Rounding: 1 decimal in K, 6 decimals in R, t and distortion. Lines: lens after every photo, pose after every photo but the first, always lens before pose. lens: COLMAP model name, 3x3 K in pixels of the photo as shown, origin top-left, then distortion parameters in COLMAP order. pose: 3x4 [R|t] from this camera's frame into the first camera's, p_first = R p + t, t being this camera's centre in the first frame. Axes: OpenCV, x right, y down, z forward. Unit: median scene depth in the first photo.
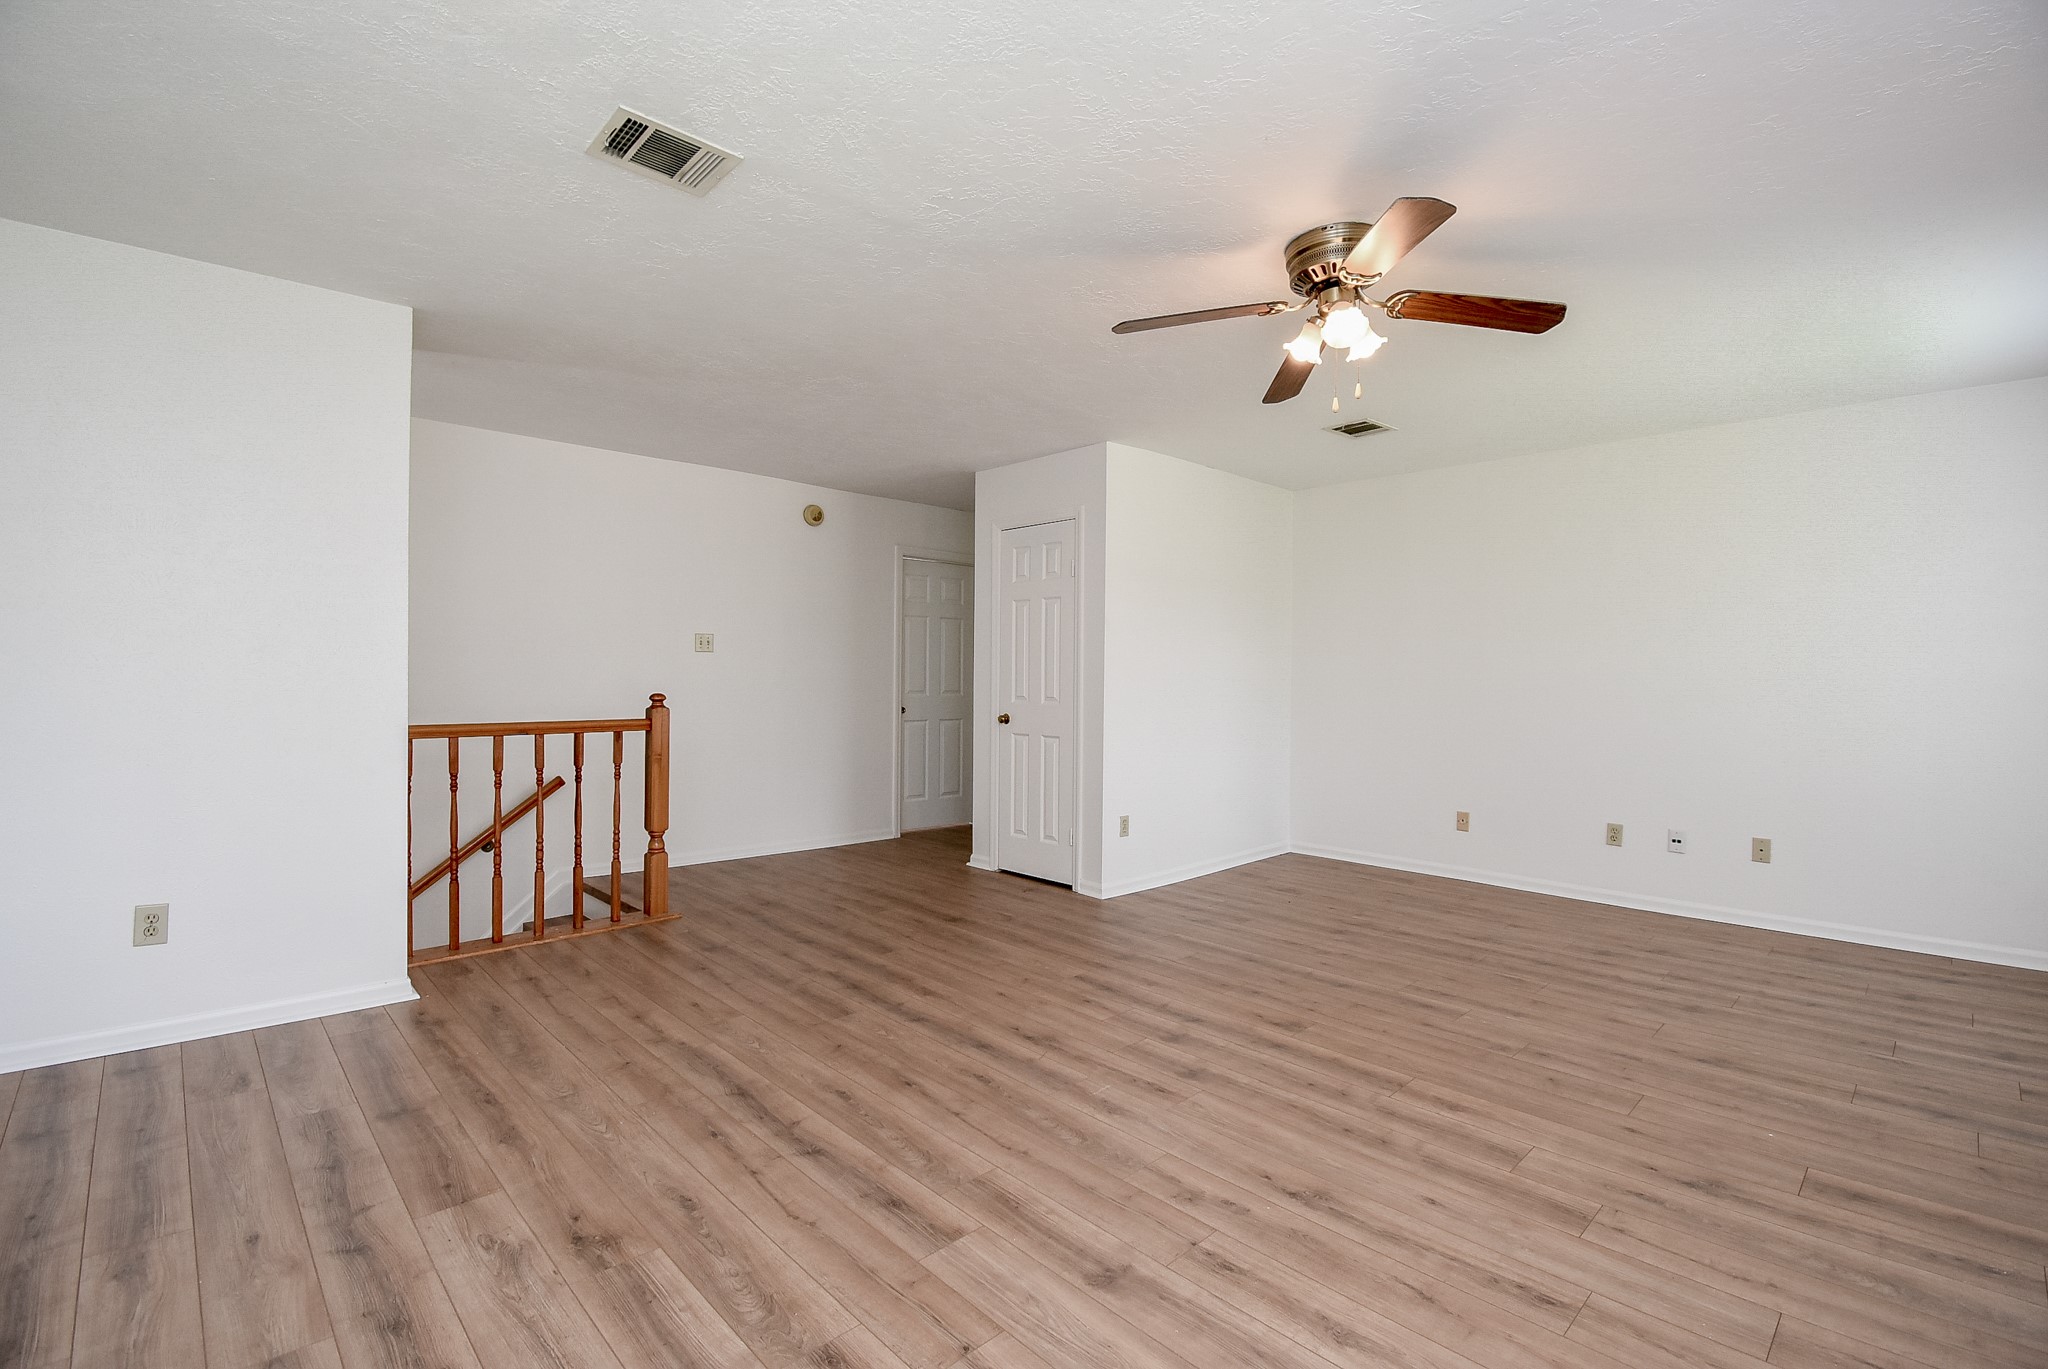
lens RADIAL K [[903.0, 0, 1023.4], [0, 903.0, 672.3], [0, 0, 1]] dist [0.024284, -0.027833]
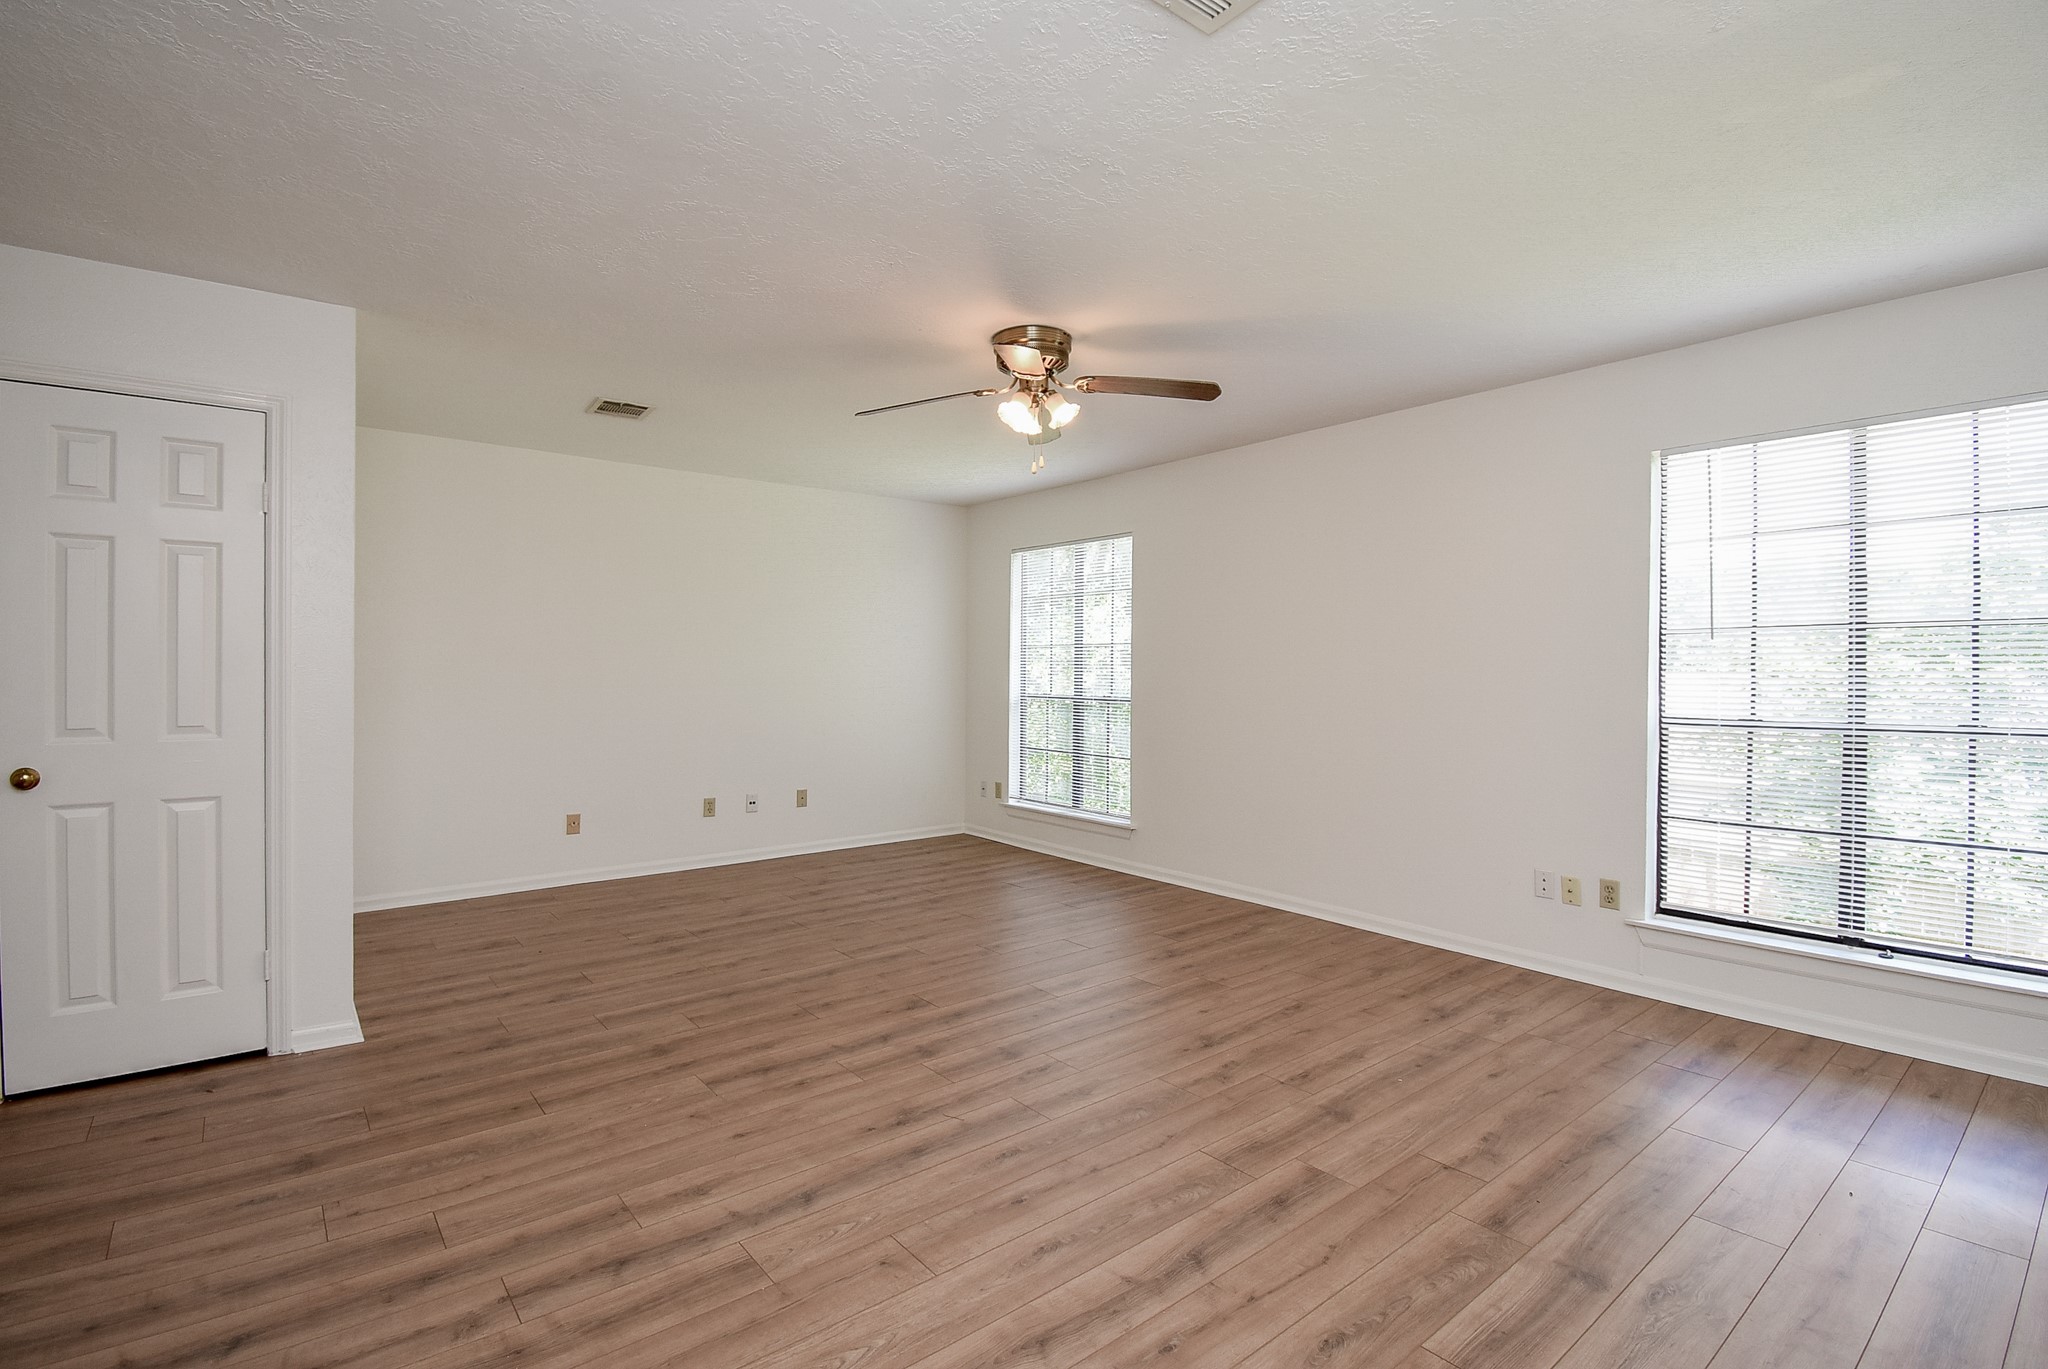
lens RADIAL K [[903.0, 0, 1023.4], [0, 903.0, 672.3], [0, 0, 1]] dist [0.024284, -0.027833]
pose [[0.097474, -0.011902, 0.995167, -0.818914], [-0.008705, 0.999880, 0.012811, -0.027723], [-0.995200, -0.009912, 0.097358, 0.809775]]
